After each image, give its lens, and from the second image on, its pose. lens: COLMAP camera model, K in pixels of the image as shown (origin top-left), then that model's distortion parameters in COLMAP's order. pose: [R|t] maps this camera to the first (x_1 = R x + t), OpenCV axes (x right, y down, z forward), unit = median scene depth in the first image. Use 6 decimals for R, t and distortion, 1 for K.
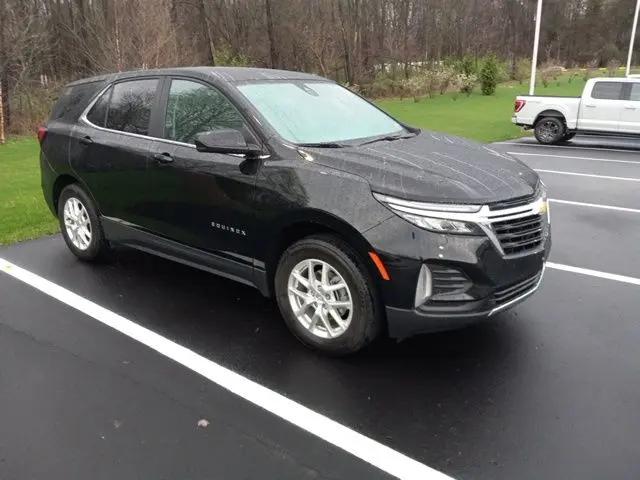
lens RADIAL K [[500.5, 0, 324.9], [0, 500.5, 240.7], [0, 0, 1]] dist [0.030977, -0.019974]
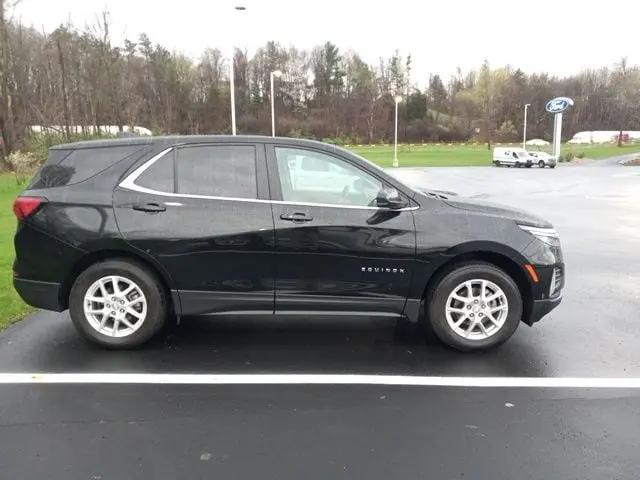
lens RADIAL K [[500.5, 0, 318.7], [0, 500.5, 244.7], [0, 0, 1]] dist [0.030977, -0.019974]
pose [[0.784582, -0.090138, 0.613437, -1.083728], [0.167859, 0.983308, -0.070204, -0.027752], [-0.596870, 0.158051, 0.786617, 0.165541]]
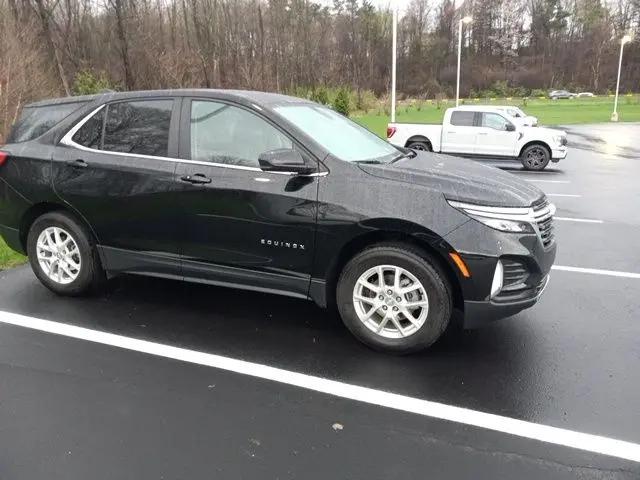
lens RADIAL K [[500.5, 0, 319.2], [0, 500.5, 237.5], [0, 0, 1]] dist [0.030977, -0.019974]
pose [[0.961022, -0.057979, 0.270325, -0.418952], [0.073222, 0.996224, -0.046641, 0.016319], [-0.266600, 0.064617, 0.961639, -0.005416]]
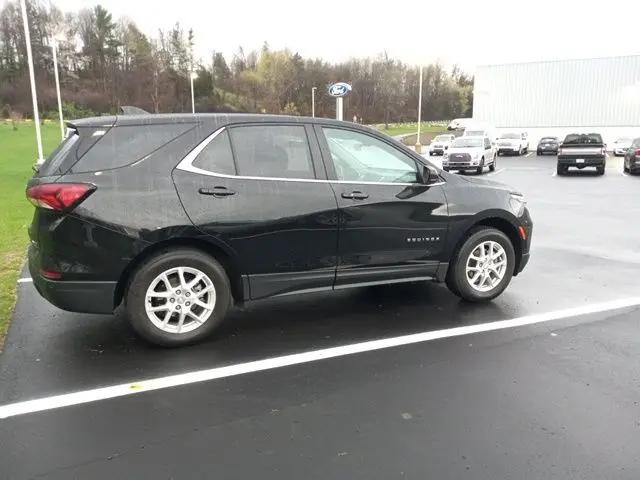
lens RADIAL K [[500.5, 0, 321.0], [0, 500.5, 242.8], [0, 0, 1]] dist [0.030977, -0.019974]
pose [[0.466514, -0.162795, 0.869403, -1.555663], [0.242061, 0.968891, 0.051537, -0.158016], [-0.850747, 0.186406, 0.491408, 0.614587]]
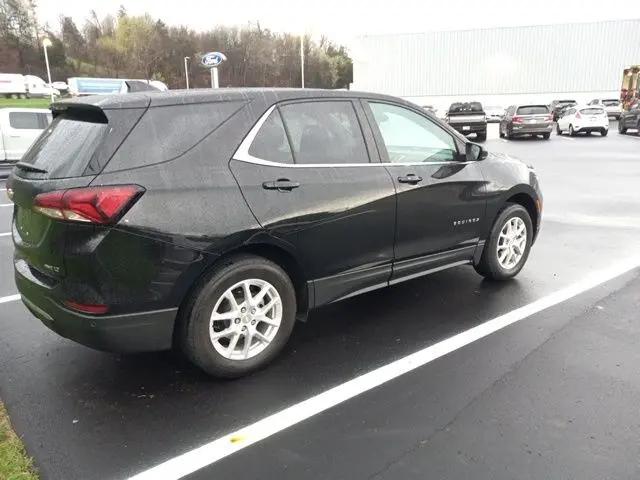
lens RADIAL K [[500.5, 0, 317.7], [0, 500.5, 243.4], [0, 0, 1]] dist [0.030977, -0.019974]
pose [[0.244402, -0.239038, 0.939749, -1.549686], [0.290561, 0.942661, 0.164212, -0.301134], [-0.925117, 0.232921, 0.299843, 1.036618]]
